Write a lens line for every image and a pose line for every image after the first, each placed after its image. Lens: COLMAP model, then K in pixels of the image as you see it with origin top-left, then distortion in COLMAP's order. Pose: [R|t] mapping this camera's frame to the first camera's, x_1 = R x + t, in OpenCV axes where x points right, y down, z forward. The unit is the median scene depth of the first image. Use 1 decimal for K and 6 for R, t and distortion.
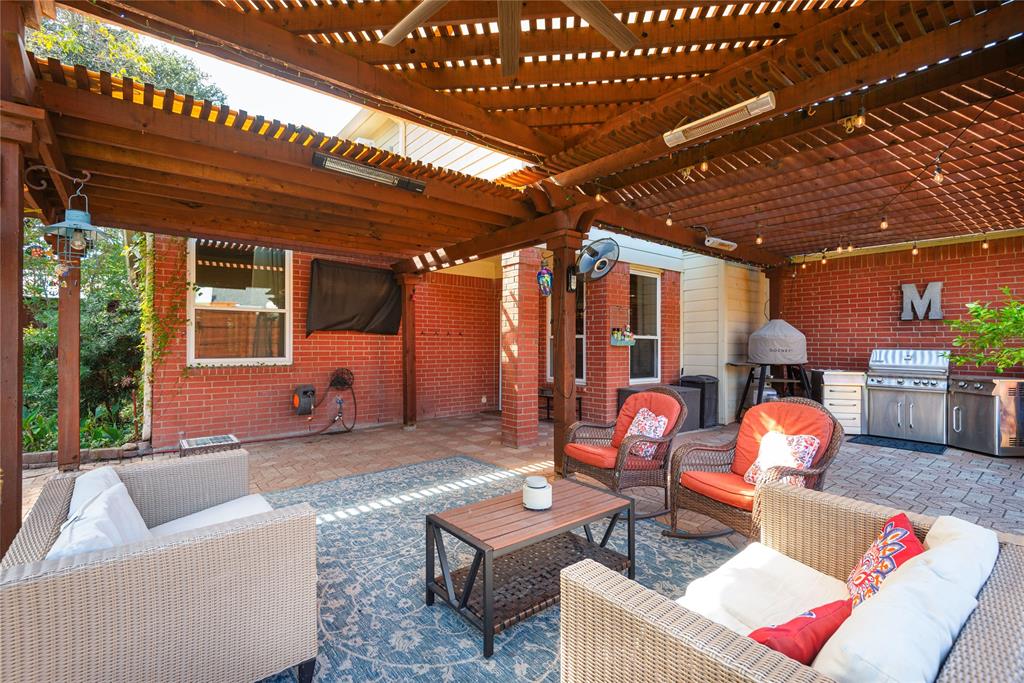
lens RADIAL K [[465.7, 0, 514.1], [0, 465.7, 343.5], [0, 0, 1]] dist [0.001982, 0.000046]
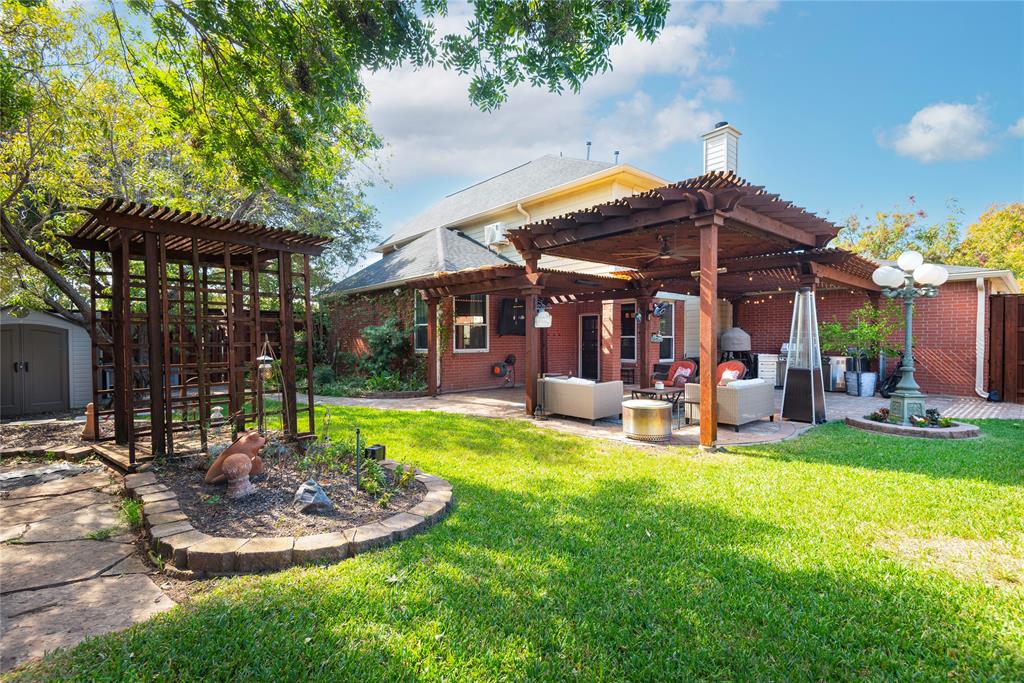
lens RADIAL K [[465.7, 0, 509.9], [0, 465.7, 342.0], [0, 0, 1]] dist [0.001982, 0.000046]
pose [[0.999433, -0.004575, 0.033358, -0.438057], [0.004287, 0.999953, 0.008715, -0.013645], [-0.033396, -0.008567, 0.999405, -0.904212]]
